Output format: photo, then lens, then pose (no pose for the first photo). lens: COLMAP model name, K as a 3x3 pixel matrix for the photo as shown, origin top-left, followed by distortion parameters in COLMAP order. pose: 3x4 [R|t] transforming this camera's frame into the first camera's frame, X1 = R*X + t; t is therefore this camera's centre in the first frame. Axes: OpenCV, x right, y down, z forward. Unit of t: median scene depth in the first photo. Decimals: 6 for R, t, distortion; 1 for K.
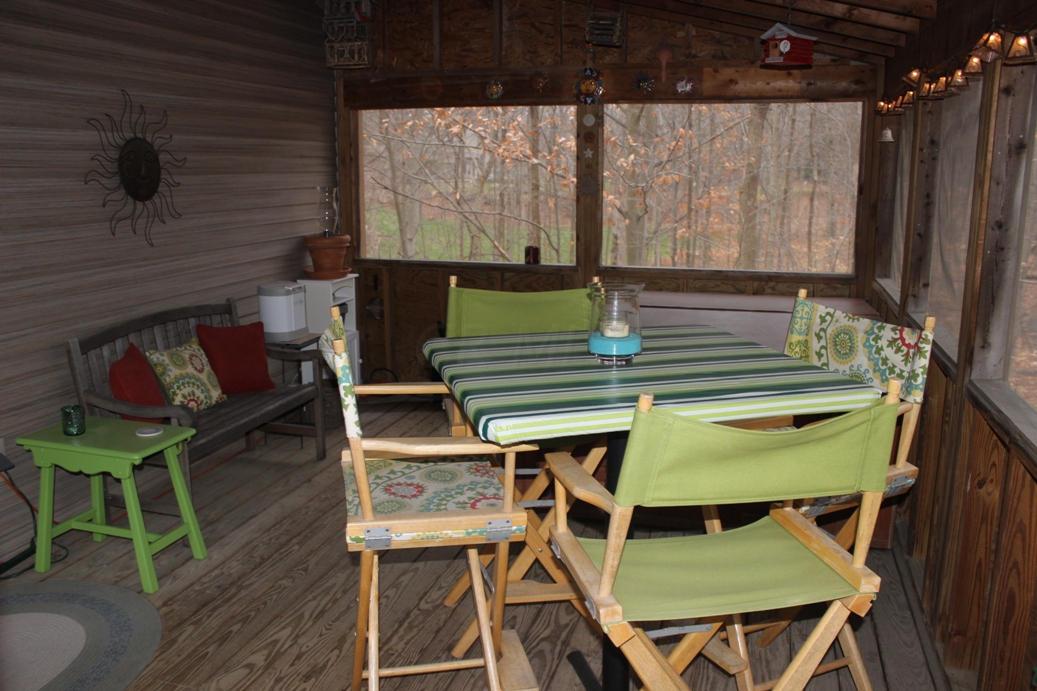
lens RADIAL K [[861.2, 0, 520.1], [0, 861.2, 356.9], [0, 0, 1]] dist [-0.176858, 0.165593]
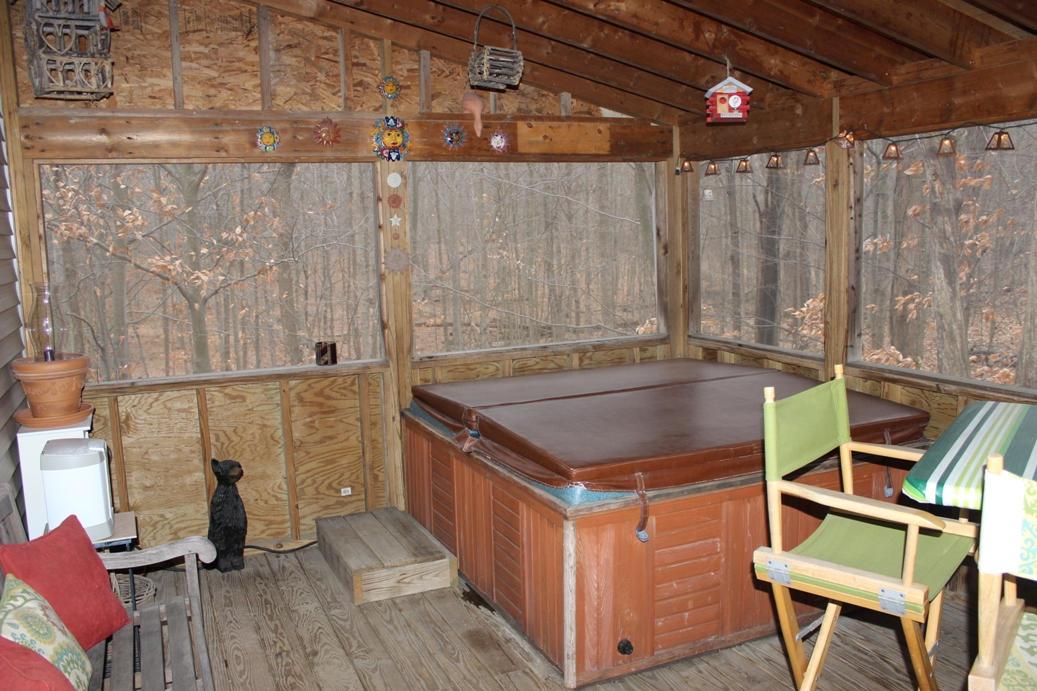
lens RADIAL K [[861.2, 0, 520.1], [0, 861.2, 356.9], [0, 0, 1]] dist [-0.176858, 0.165593]
pose [[0.770063, -0.112016, 0.628057, -0.401963], [0.163247, 0.986287, -0.024251, -0.080992], [-0.616728, 0.121204, 0.777790, 0.349368]]
